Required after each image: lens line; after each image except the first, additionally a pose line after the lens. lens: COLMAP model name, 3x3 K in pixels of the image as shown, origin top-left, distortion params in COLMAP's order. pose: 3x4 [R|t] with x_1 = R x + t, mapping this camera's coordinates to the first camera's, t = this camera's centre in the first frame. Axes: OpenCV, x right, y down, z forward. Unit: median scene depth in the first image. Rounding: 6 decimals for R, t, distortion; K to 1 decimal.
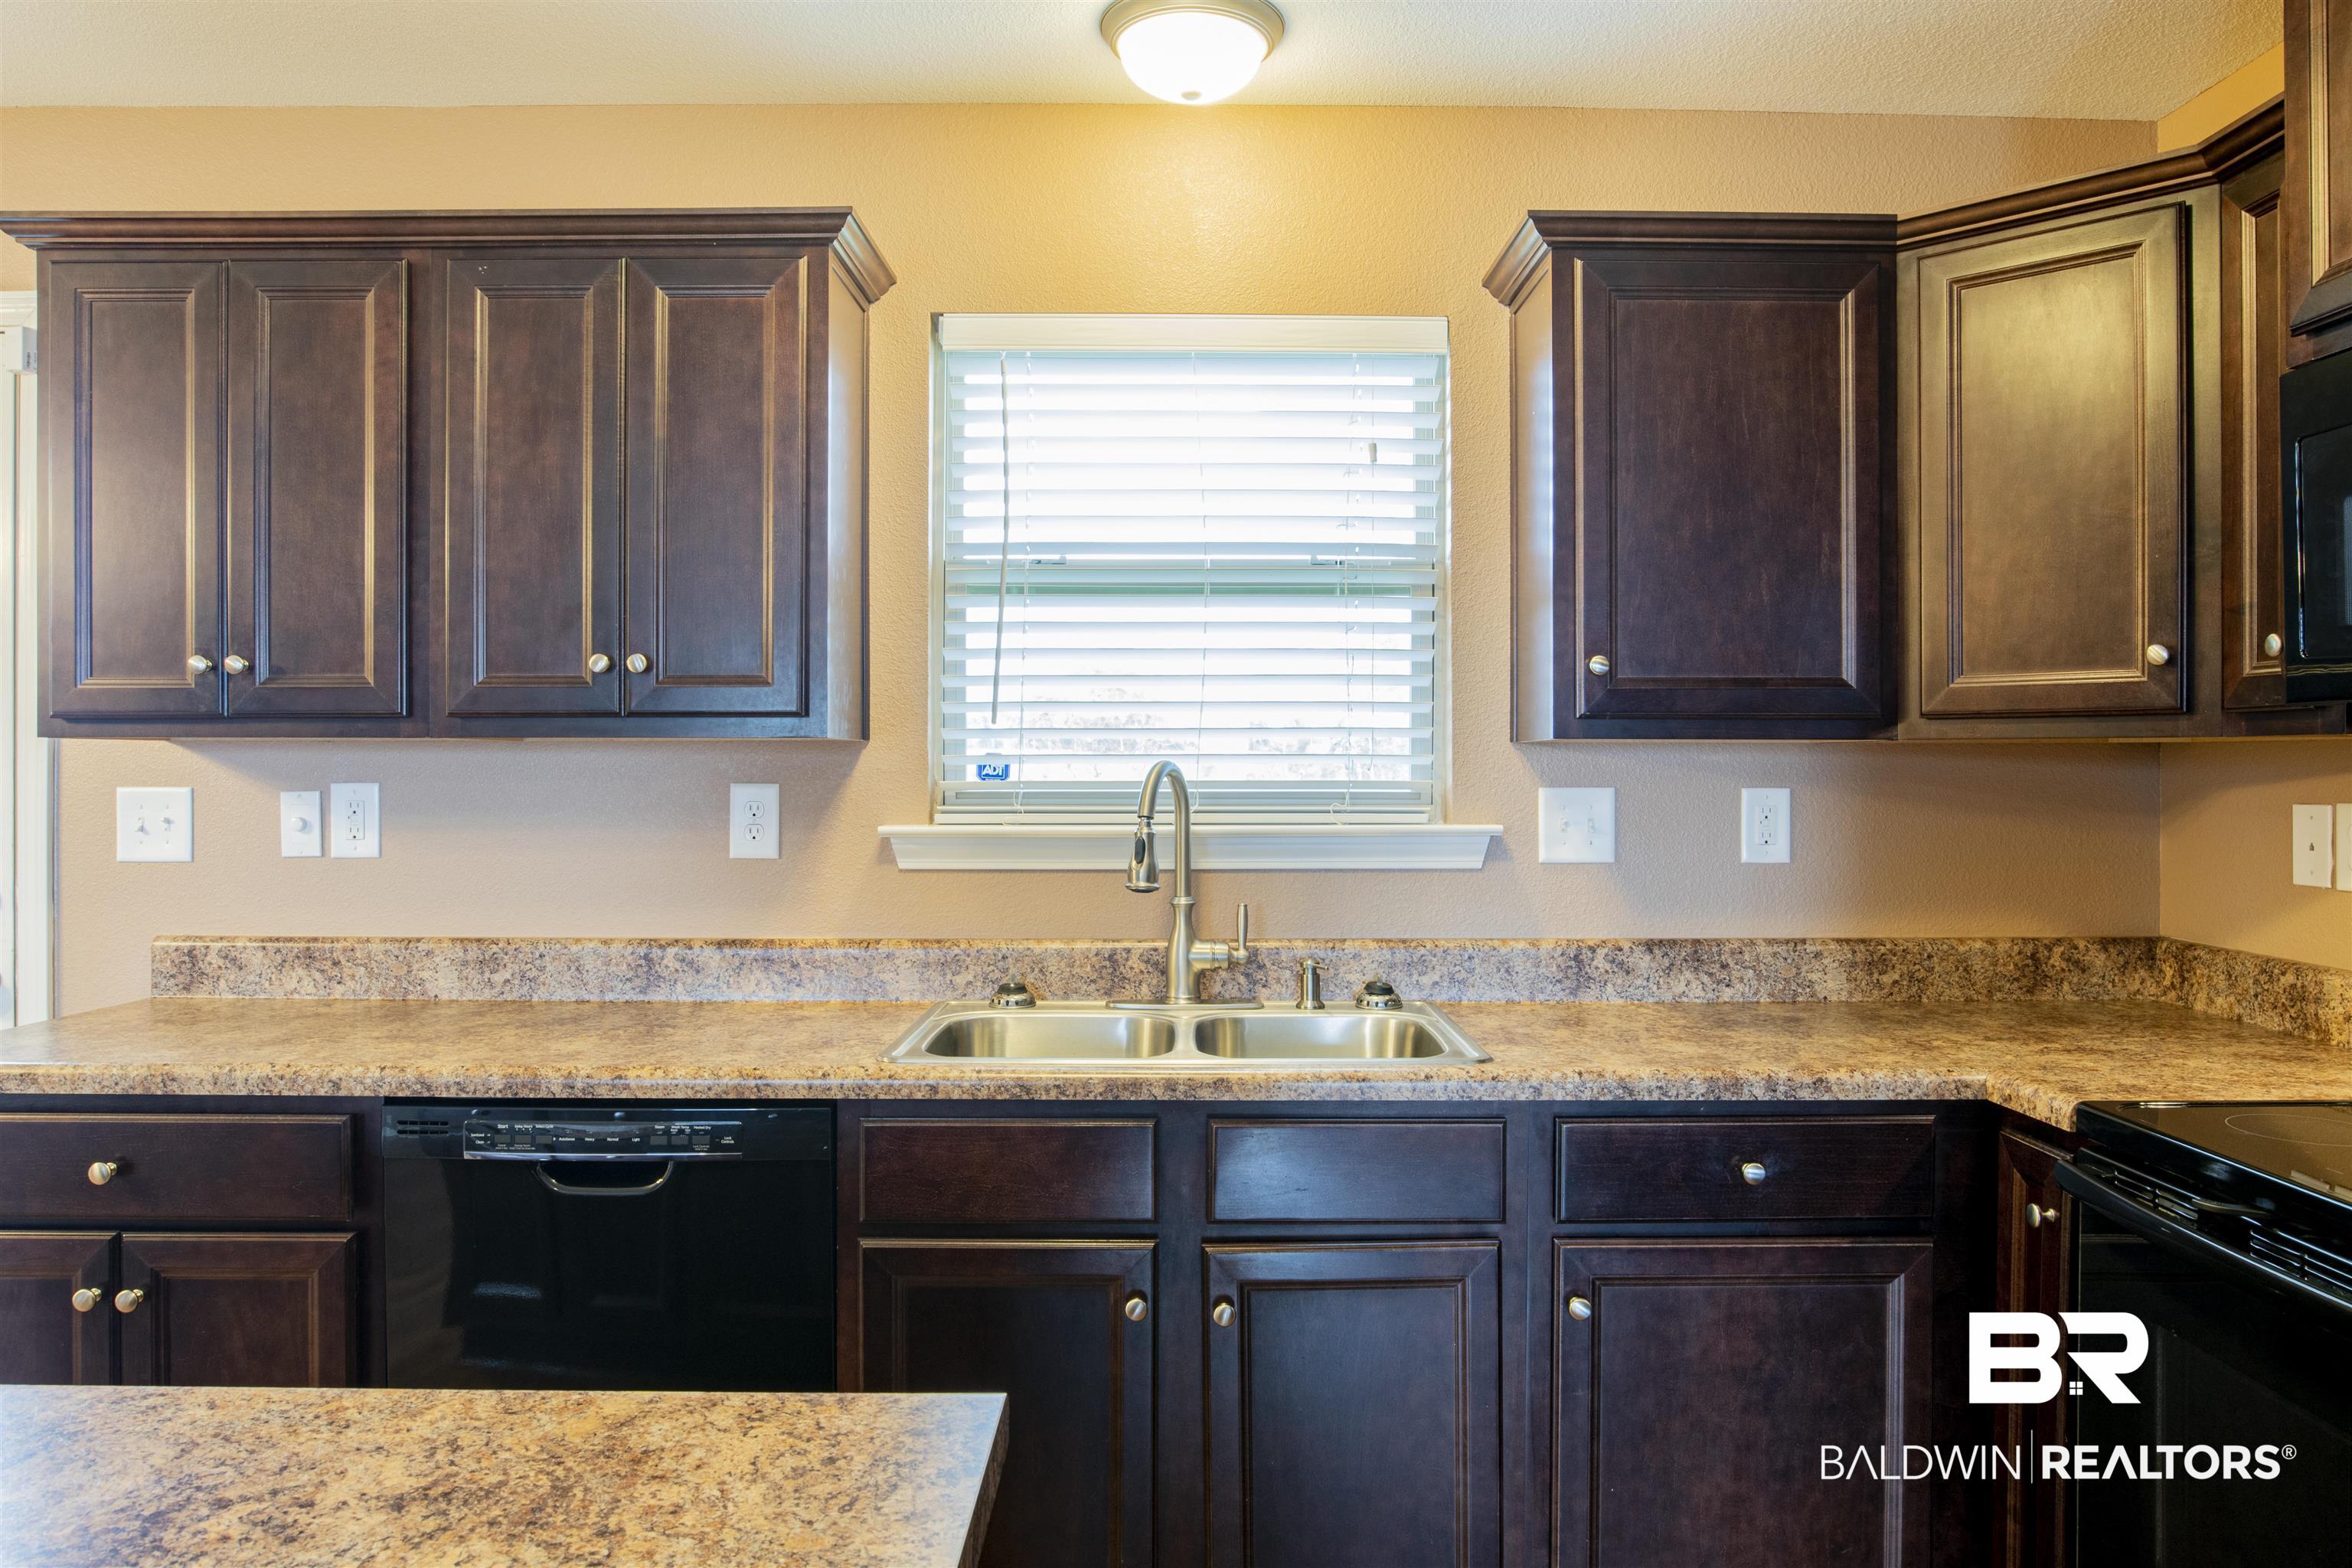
lens RADIAL K [[1546.6, 0, 1205.9], [0, 1546.6, 768.4], [0, 0, 1]] dist [-0.022382, 0.002487]
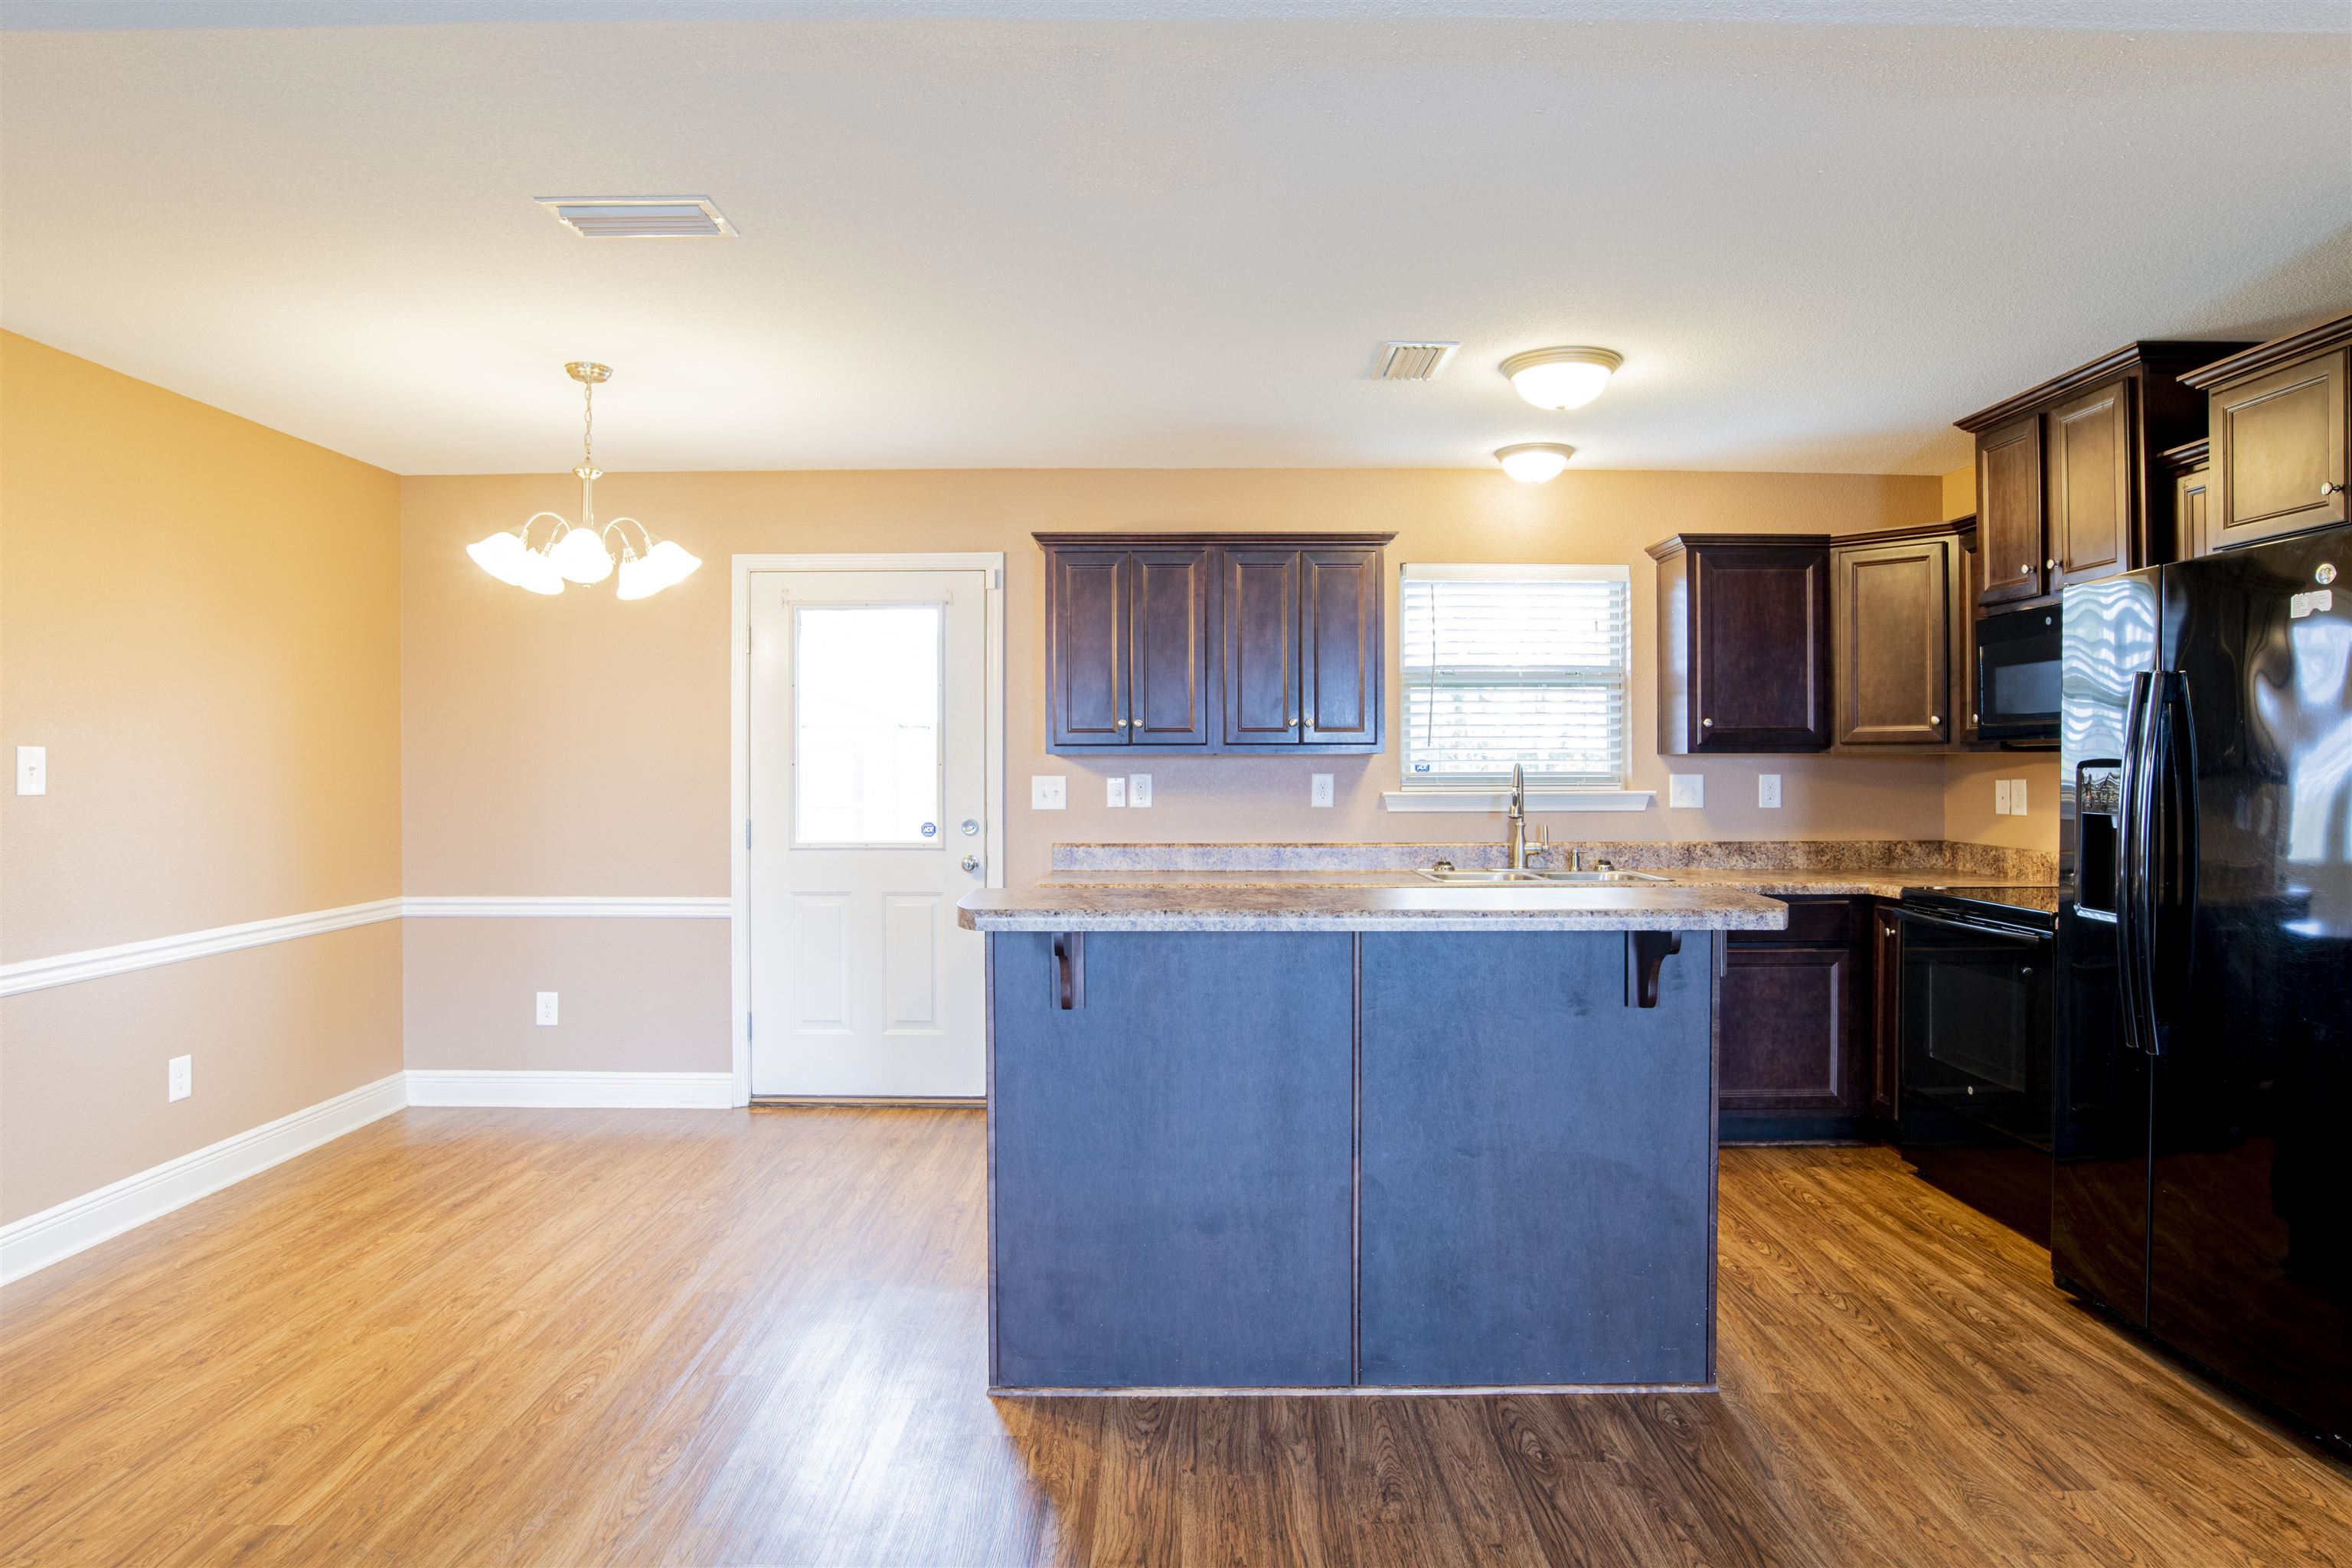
lens RADIAL K [[1321.6, 0, 1188.8], [0, 1321.6, 767.5], [0, 0, 1]] dist [-0.047656, 0.014433]
pose [[0.999981, -0.001970, -0.005822, -0.513745], [0.001953, 0.999994, -0.002863, 0.006790], [0.005828, 0.002852, 0.999979, -0.992016]]
